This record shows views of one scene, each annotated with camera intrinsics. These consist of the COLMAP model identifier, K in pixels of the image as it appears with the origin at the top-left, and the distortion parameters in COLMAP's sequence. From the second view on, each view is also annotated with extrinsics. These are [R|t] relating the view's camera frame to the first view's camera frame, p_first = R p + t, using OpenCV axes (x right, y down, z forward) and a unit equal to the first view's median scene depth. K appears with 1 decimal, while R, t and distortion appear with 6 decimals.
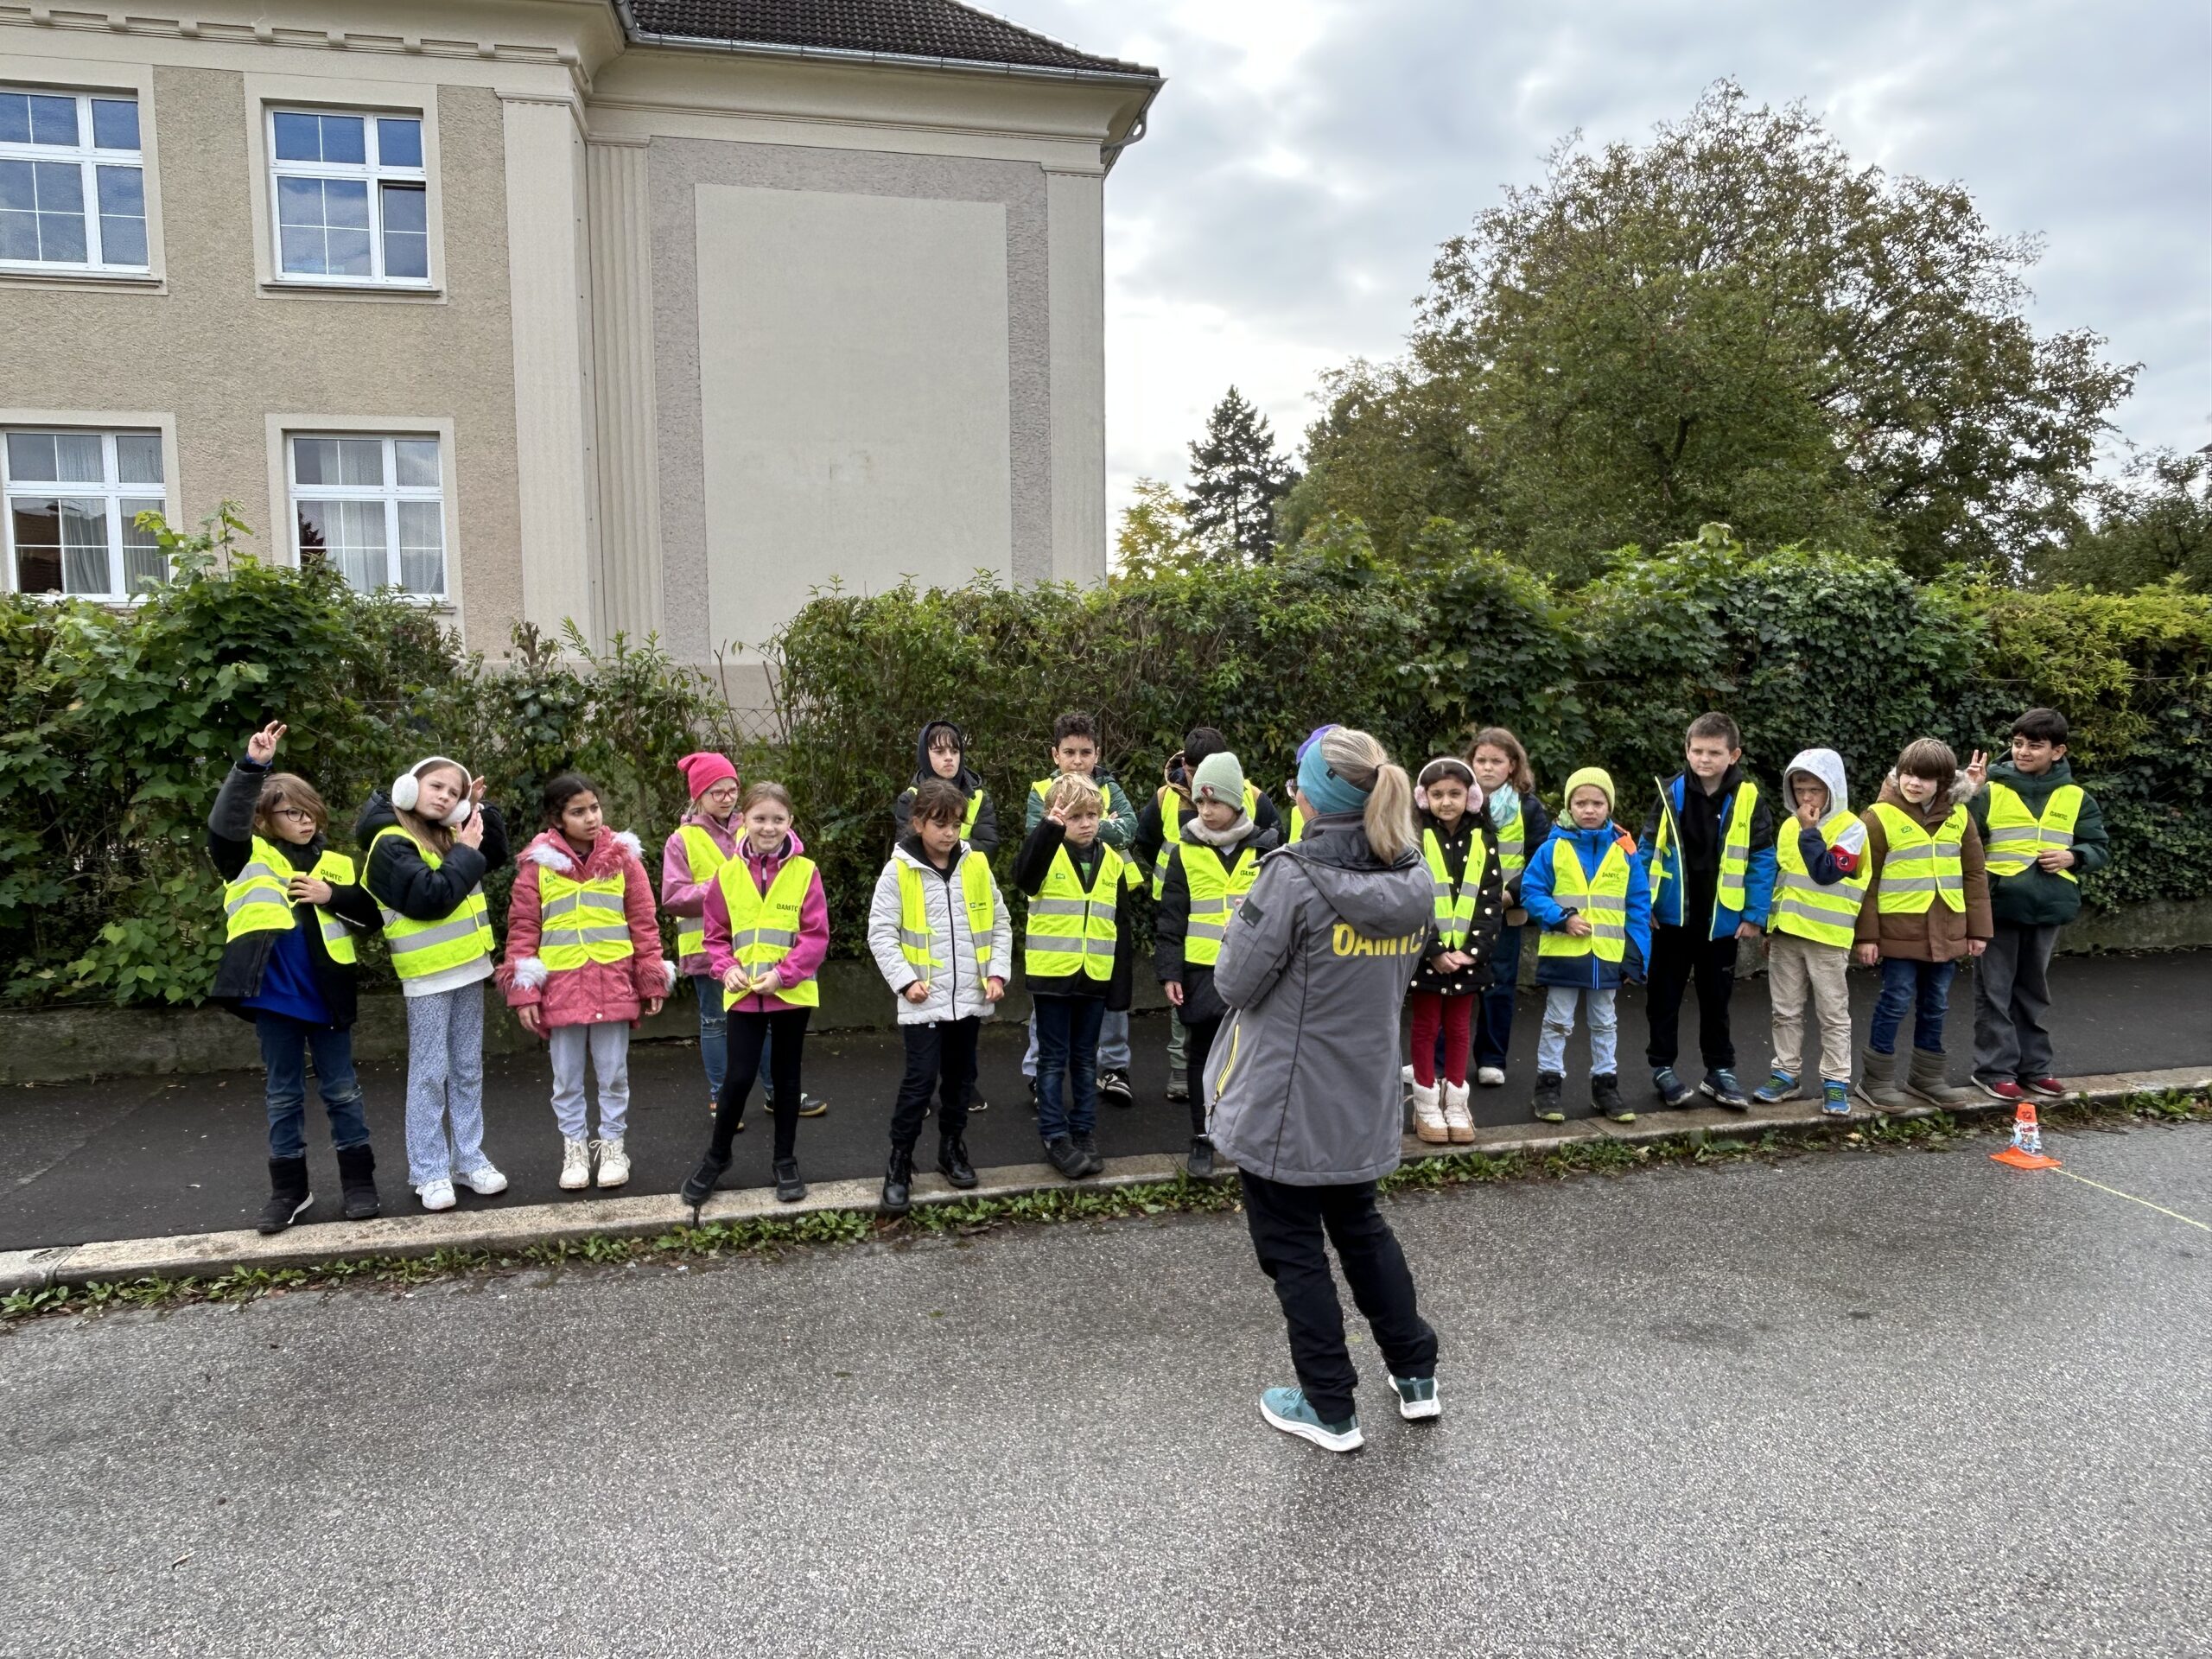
lens RADIAL K [[1414.5, 0, 1105.0], [0, 1414.5, 826.8], [0, 0, 1]] dist [-0.004524, 0.000488]
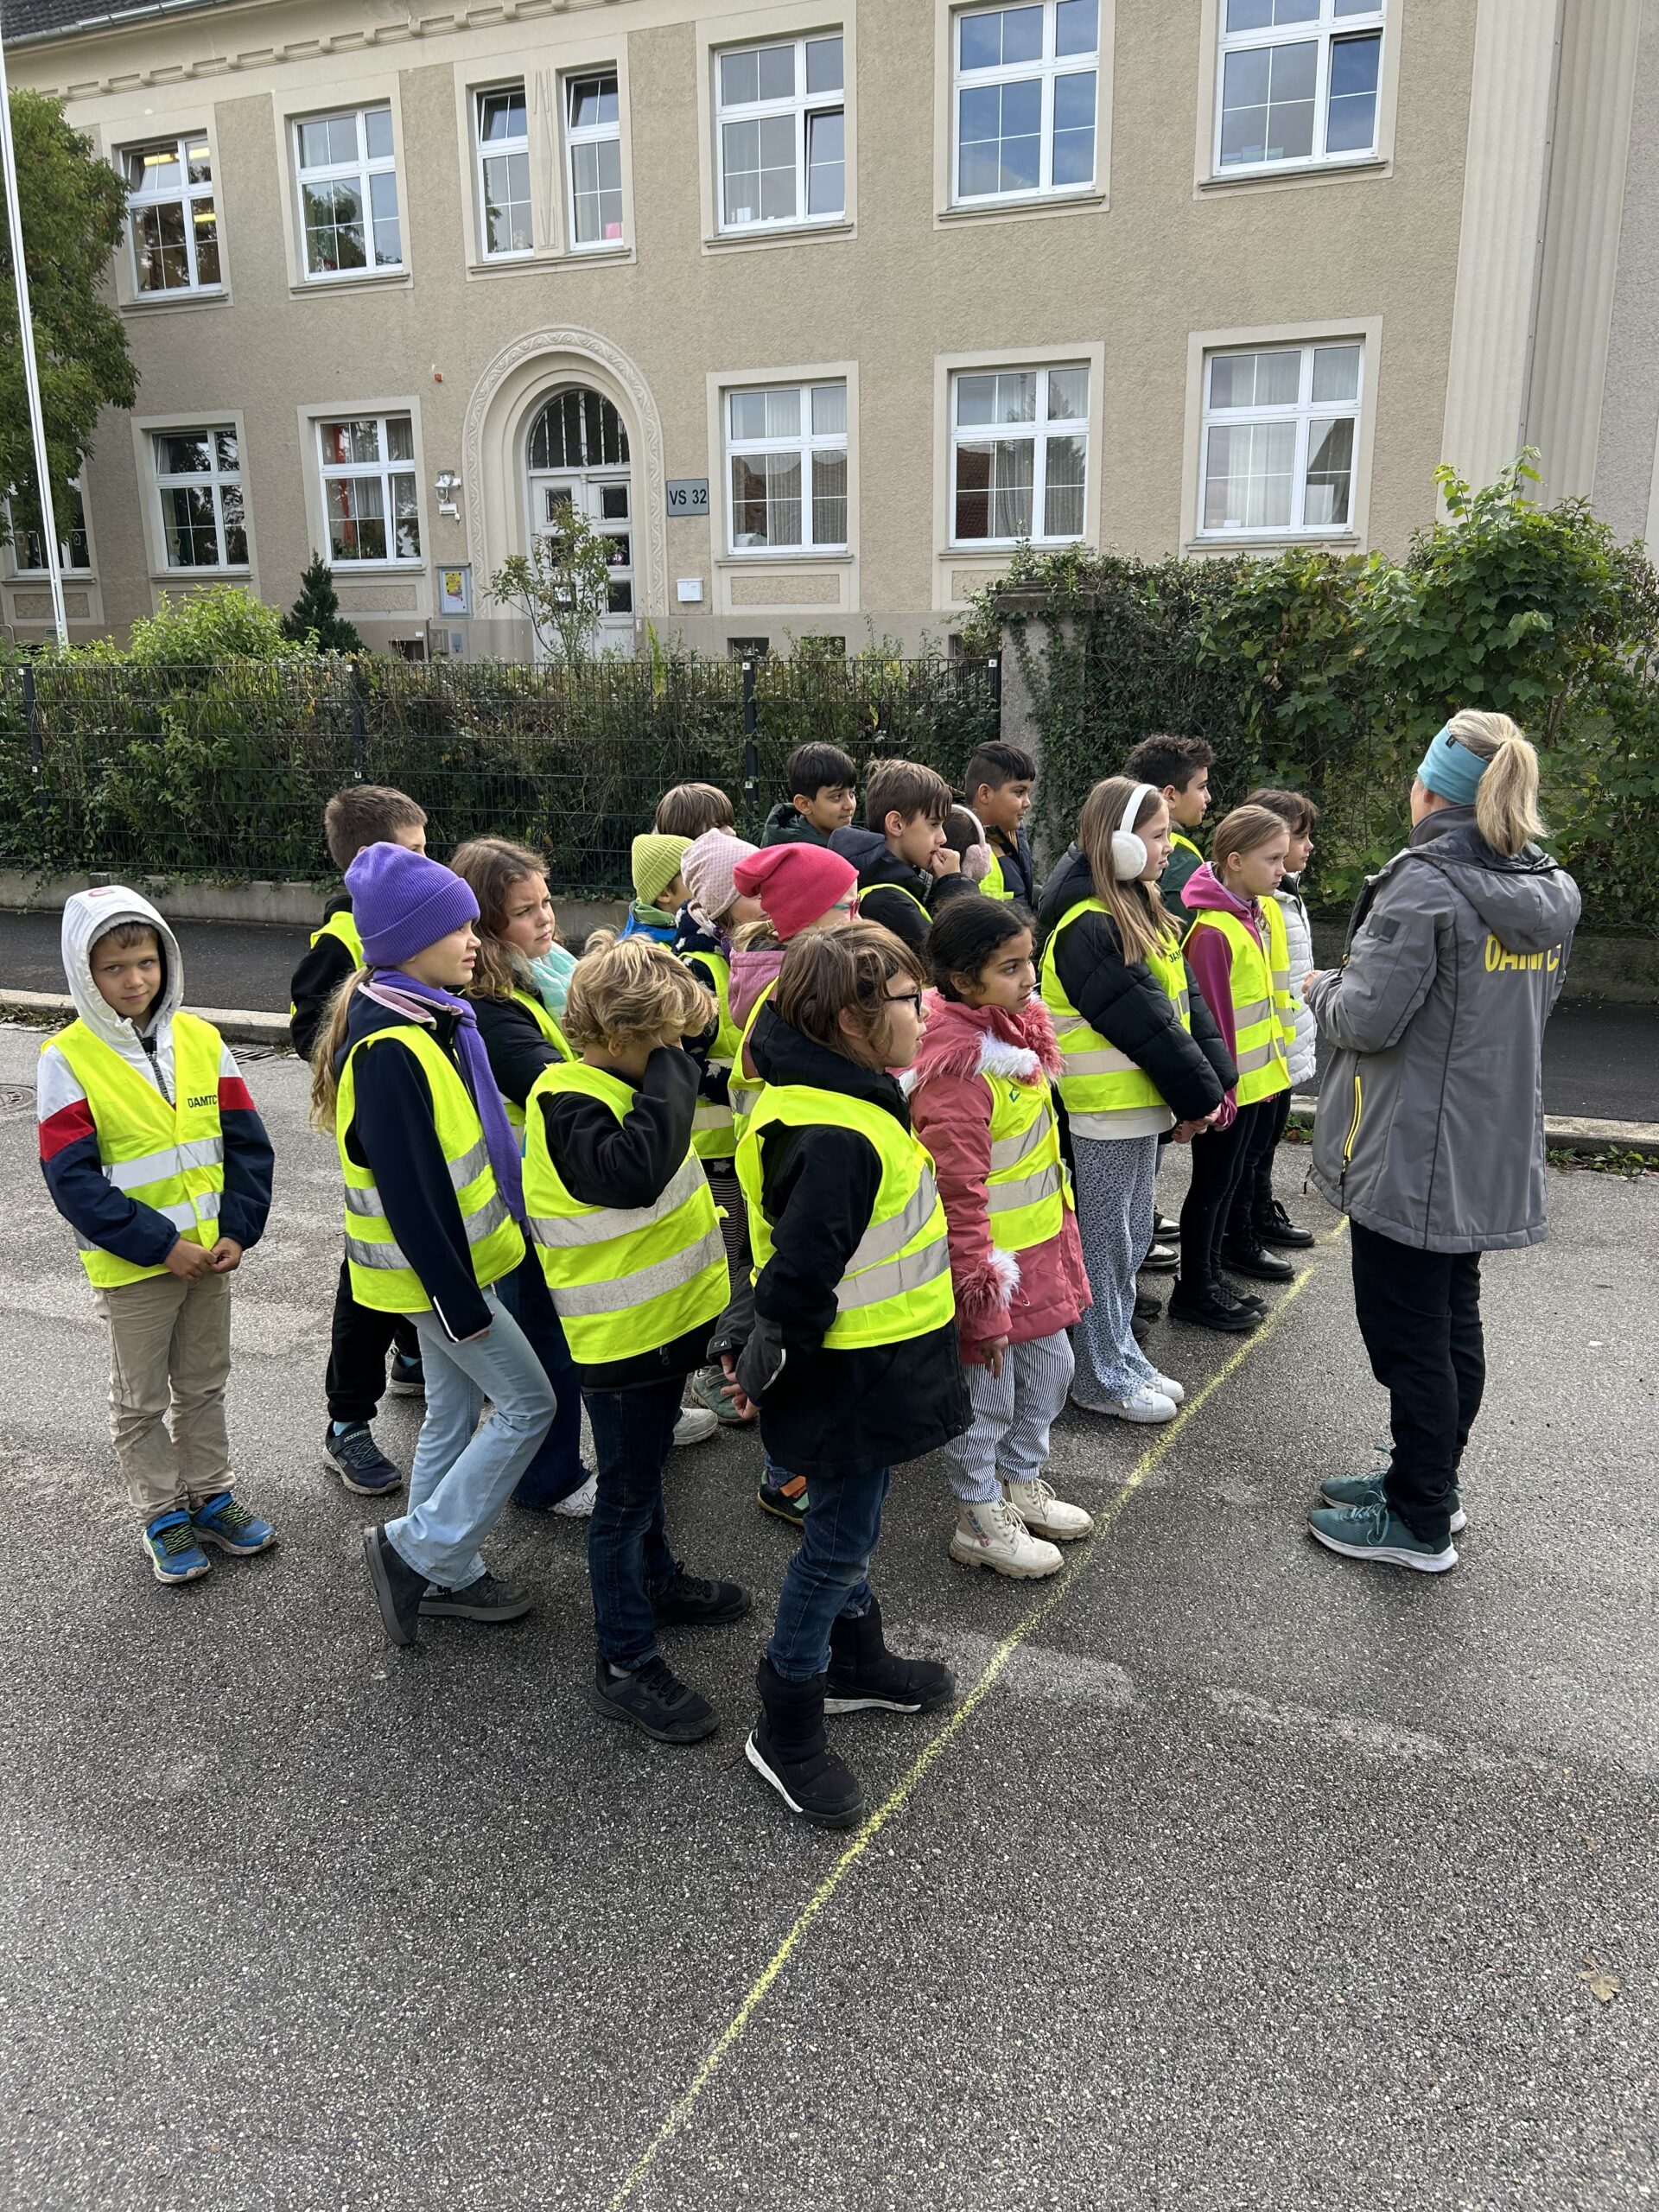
lens RADIAL K [[1680.6, 0, 831.0], [0, 1680.6, 1109.4], [0, 0, 1]] dist [-0.001420, -0.004081]
pose [[0.820646, 0.152909, -0.550599, -0.093903], [-0.051149, 0.979322, 0.195737, 0.010209], [0.569144, -0.132468, 0.811497, -0.121993]]
